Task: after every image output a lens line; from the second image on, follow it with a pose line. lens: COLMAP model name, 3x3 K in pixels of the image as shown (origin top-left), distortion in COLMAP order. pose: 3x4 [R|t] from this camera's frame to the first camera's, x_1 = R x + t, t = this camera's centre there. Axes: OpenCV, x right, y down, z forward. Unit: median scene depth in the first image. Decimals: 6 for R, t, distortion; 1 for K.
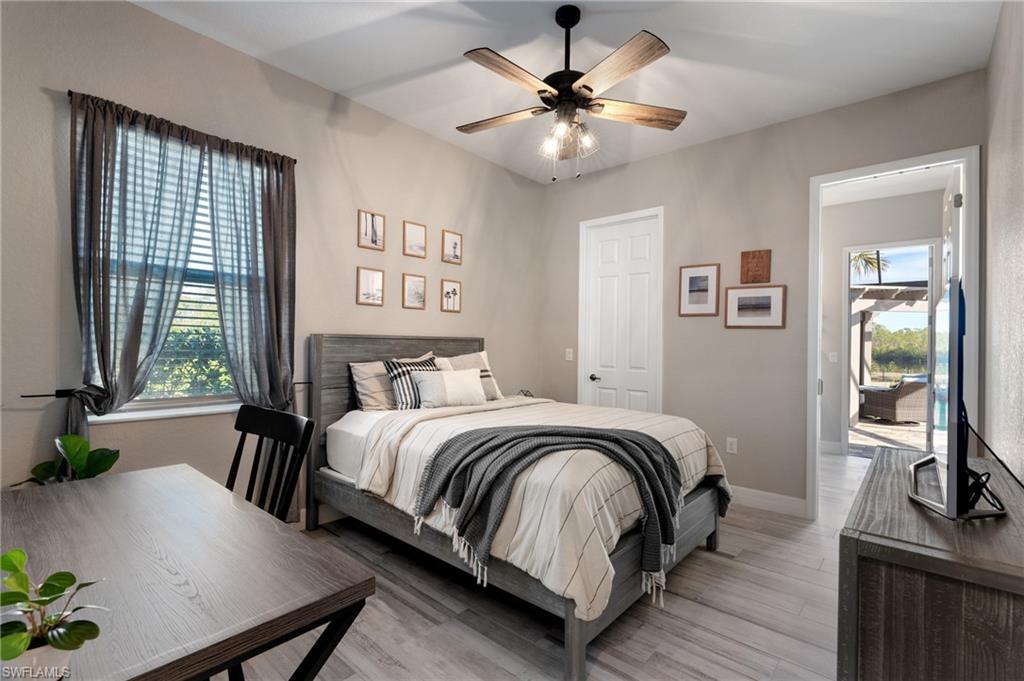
lens RADIAL K [[467.2, 0, 507.4], [0, 467.2, 341.7], [0, 0, 1]] dist [-0.003528, 0.000389]
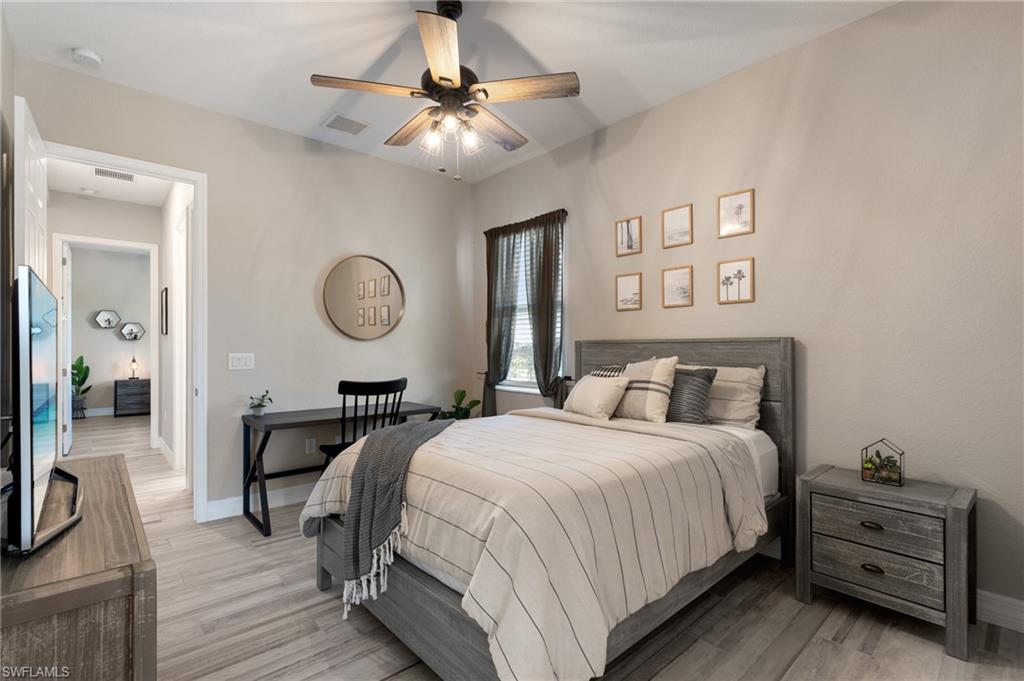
lens RADIAL K [[467.2, 0, 510.4], [0, 467.2, 344.1], [0, 0, 1]] dist [-0.003528, 0.000389]
pose [[-0.115442, -0.017921, -0.993153, 0.675443], [0.007940, 0.999789, -0.018964, 0.011372], [0.993283, -0.010075, -0.115275, 0.781669]]
